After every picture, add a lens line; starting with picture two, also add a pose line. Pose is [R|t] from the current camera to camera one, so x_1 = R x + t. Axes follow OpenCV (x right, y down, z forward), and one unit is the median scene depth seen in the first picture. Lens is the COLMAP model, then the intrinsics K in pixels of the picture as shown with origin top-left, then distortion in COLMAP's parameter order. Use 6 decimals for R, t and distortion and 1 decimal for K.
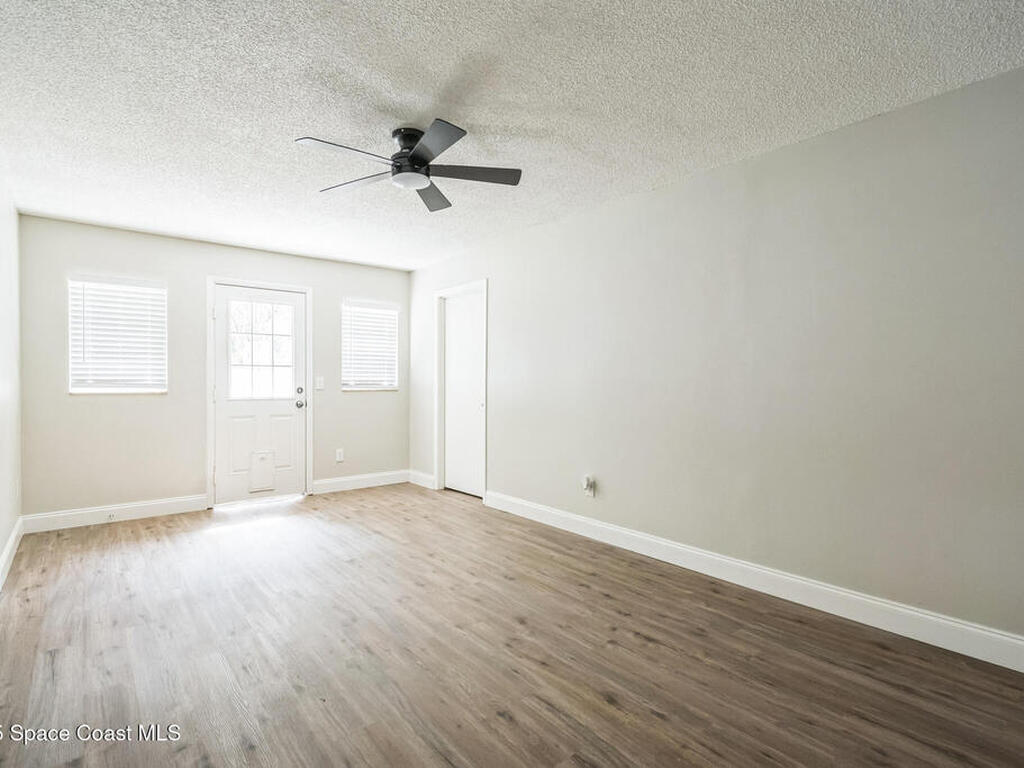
lens RADIAL K [[521.0, 0, 515.0], [0, 521.0, 382.7], [0, 0, 1]] dist [0.005048, -0.001286]
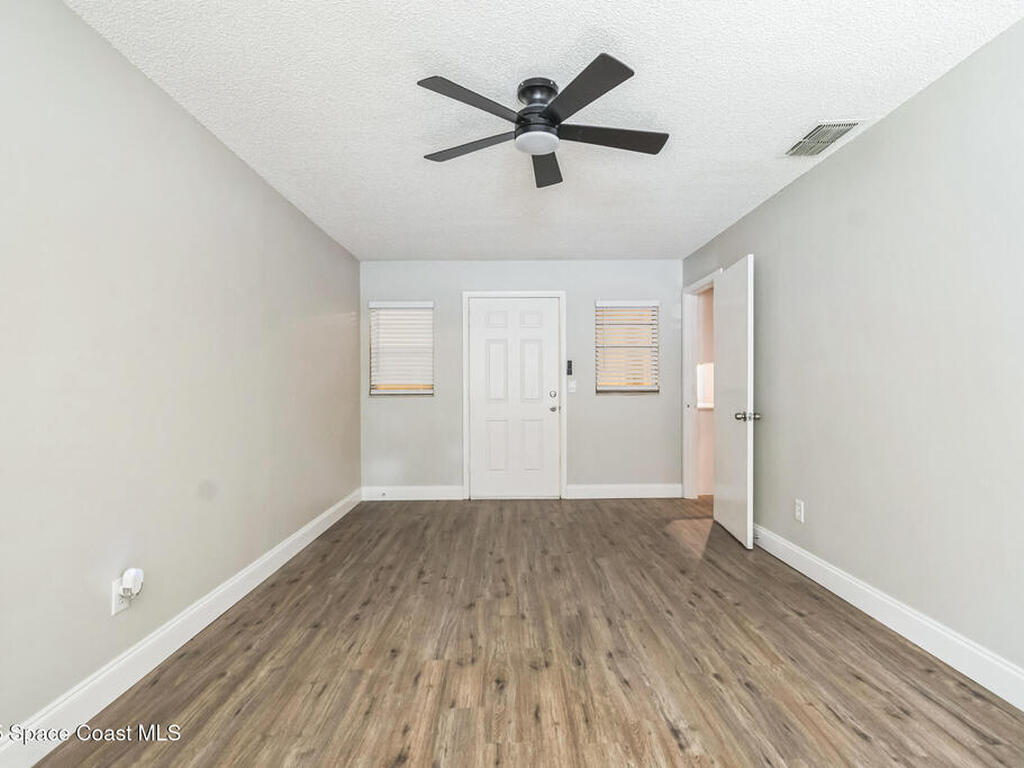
lens RADIAL K [[521.0, 0, 515.0], [0, 521.0, 382.7], [0, 0, 1]] dist [0.005048, -0.001286]
pose [[-0.787516, 0.009301, 0.616224, -0.699577], [0.007641, 0.999957, -0.005327, 0.002211], [-0.616247, 0.000513, -0.787553, 1.721716]]
